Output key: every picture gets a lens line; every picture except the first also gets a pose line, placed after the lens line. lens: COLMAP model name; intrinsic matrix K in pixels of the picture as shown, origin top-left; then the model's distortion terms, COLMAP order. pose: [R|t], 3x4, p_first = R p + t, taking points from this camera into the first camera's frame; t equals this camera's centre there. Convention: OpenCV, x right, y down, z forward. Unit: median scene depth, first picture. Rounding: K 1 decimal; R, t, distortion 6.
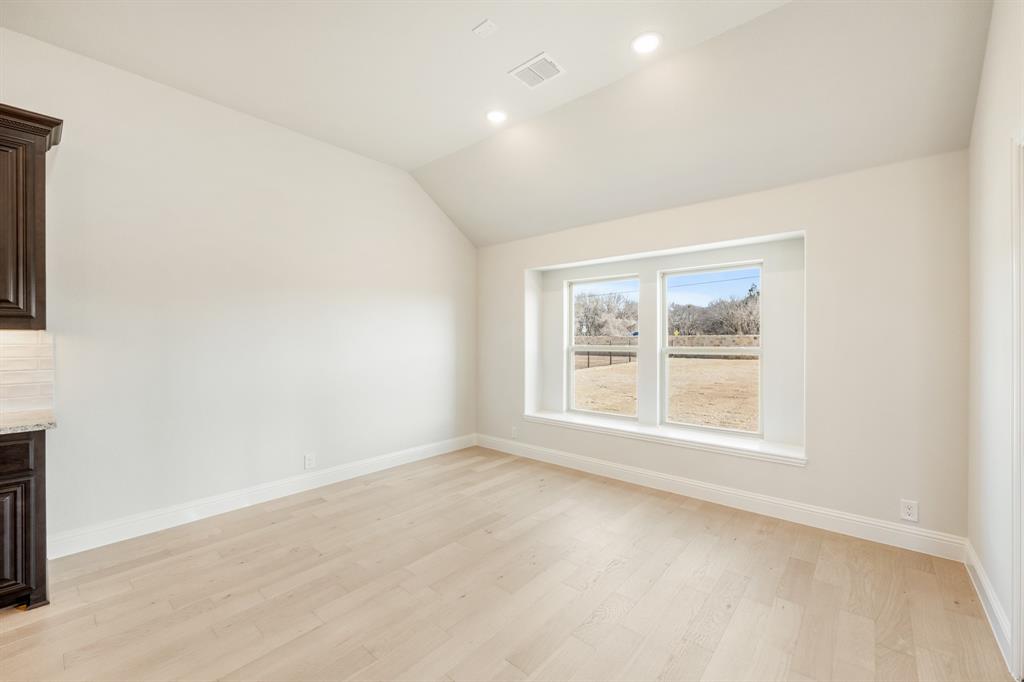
lens RADIAL K [[409.8, 0, 512.0], [0, 409.8, 341.0], [0, 0, 1]] dist [-0.002131, -0.000258]
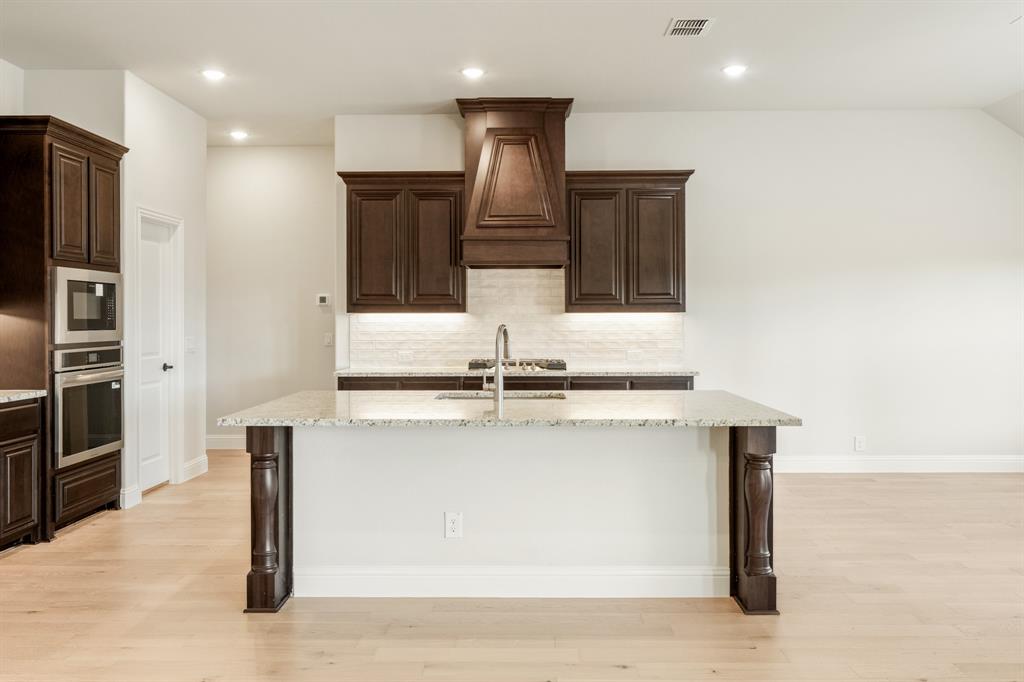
lens RADIAL K [[801.3, 0, 511.4], [0, 801.3, 336.5], [0, 0, 1]] dist [-0.000469, -0.005746]
pose [[0.631125, 0.012012, -0.775588, 0.768107], [0.005687, 0.999782, 0.020111, -0.001118], [0.775660, -0.017103, 0.630919, -1.414178]]
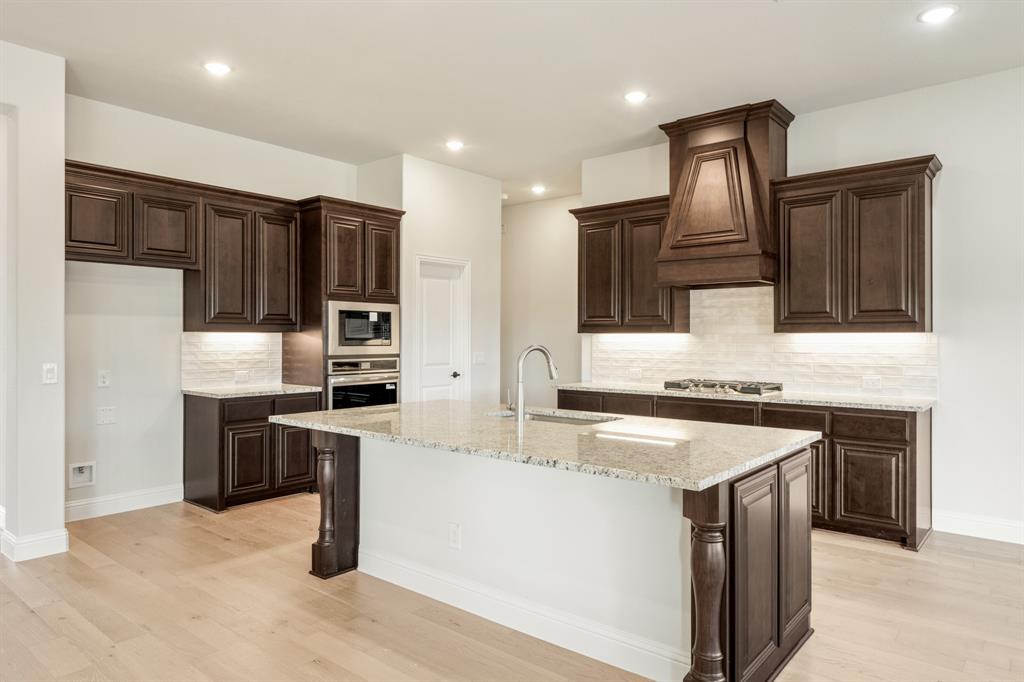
lens RADIAL K [[655.7, 0, 512.0], [0, 655.7, 341.0], [0, 0, 1]] dist [-0.003229, -0.001724]
pose [[-0.001470, 0.001514, -0.999998, 0.836160], [-0.000363, 0.999999, 0.001514, -0.003194], [0.999999, 0.000365, -0.001469, -0.229725]]
